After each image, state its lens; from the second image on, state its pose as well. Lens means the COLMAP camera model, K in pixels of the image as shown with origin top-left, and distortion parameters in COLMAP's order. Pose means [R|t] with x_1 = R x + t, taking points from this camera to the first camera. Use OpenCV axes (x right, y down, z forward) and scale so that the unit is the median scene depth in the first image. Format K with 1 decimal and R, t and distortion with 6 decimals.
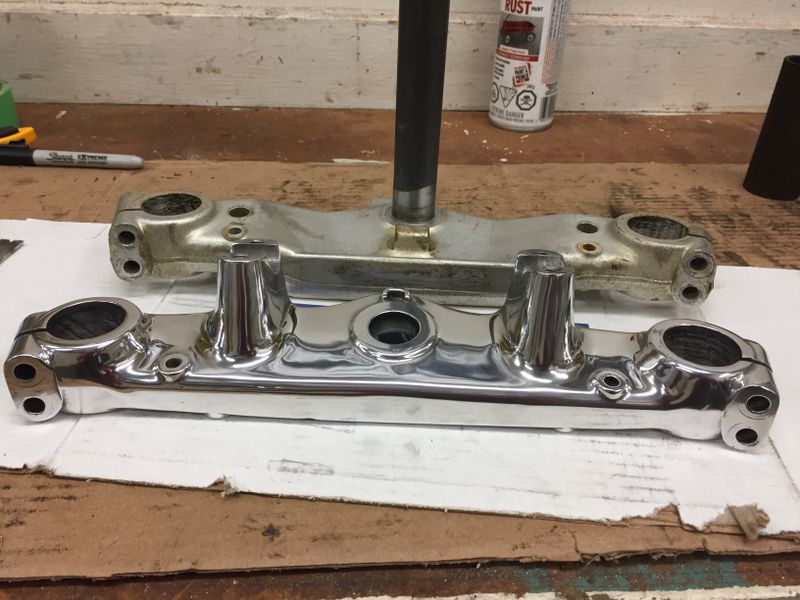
lens RADIAL K [[685.9, 0, 400.0], [0, 685.9, 300.0], [0, 0, 1]] dist [0.102589, -0.172434]
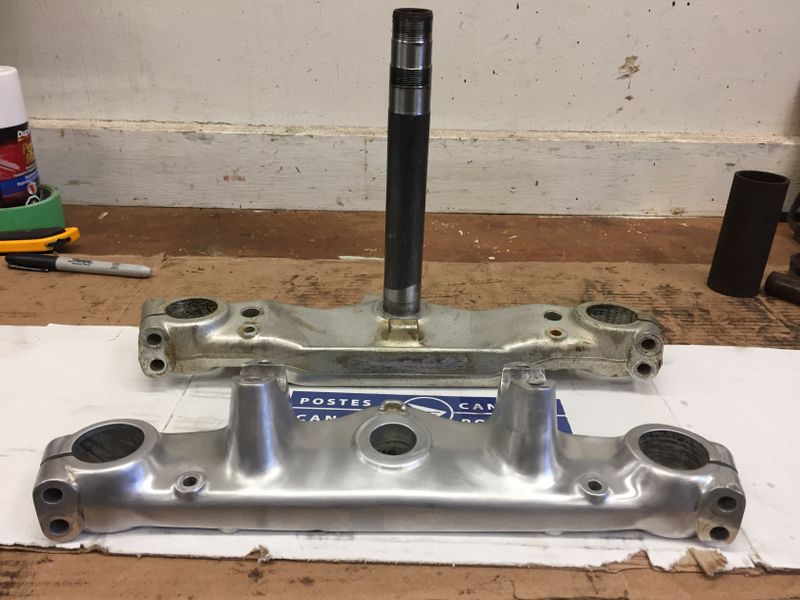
lens RADIAL K [[685.9, 0, 400.0], [0, 685.9, 300.0], [0, 0, 1]] dist [0.102589, -0.172434]
pose [[0.999310, 0.010224, -0.035702, 0.043019], [-0.014654, 0.991905, -0.126133, 0.006917], [0.034123, 0.126569, 0.991371, -0.100196]]
